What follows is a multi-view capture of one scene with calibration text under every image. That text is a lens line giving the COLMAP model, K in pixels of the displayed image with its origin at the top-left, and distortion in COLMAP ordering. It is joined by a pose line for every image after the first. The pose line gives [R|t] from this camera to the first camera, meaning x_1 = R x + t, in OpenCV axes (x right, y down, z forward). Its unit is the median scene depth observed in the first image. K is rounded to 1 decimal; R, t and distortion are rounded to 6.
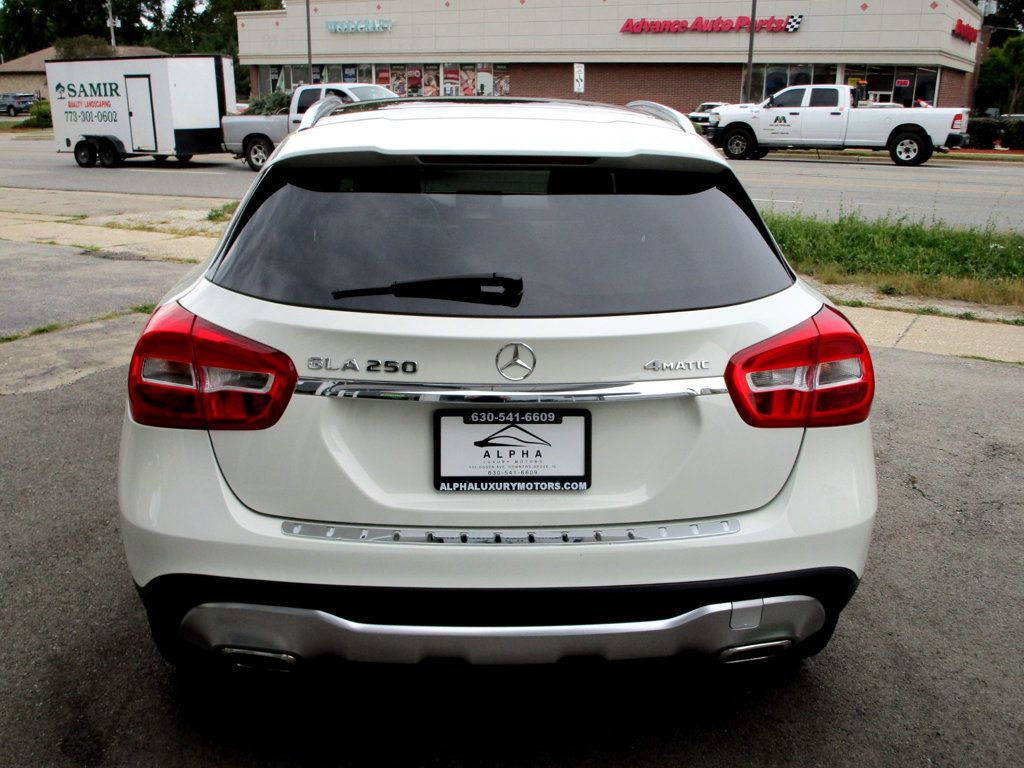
lens RADIAL K [[1025.7, 0, 512.0], [0, 1025.7, 384.0], [0, 0, 1]] dist [-0.042135, 0.044070]
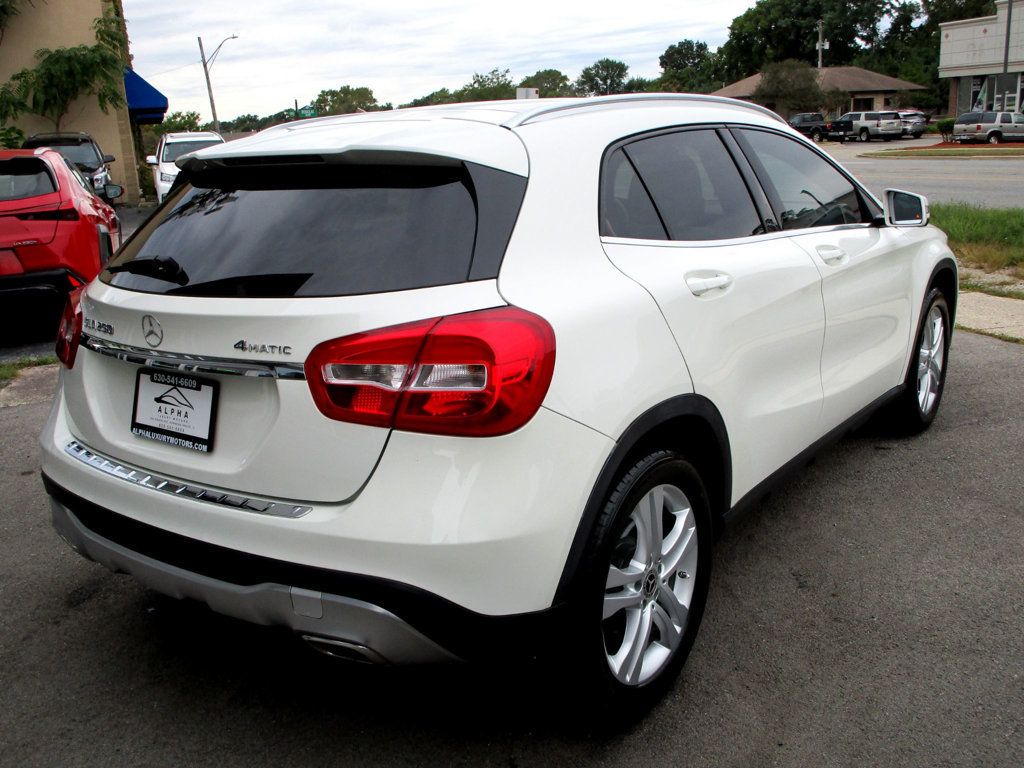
lens RADIAL K [[1025.7, 0, 512.0], [0, 1025.7, 384.0], [0, 0, 1]] dist [-0.042135, 0.044070]
pose [[0.780239, 0.110384, -0.615664, 1.007599], [-0.121002, 0.992348, 0.024573, -0.038060], [0.613665, 0.055324, 0.787626, 0.323909]]
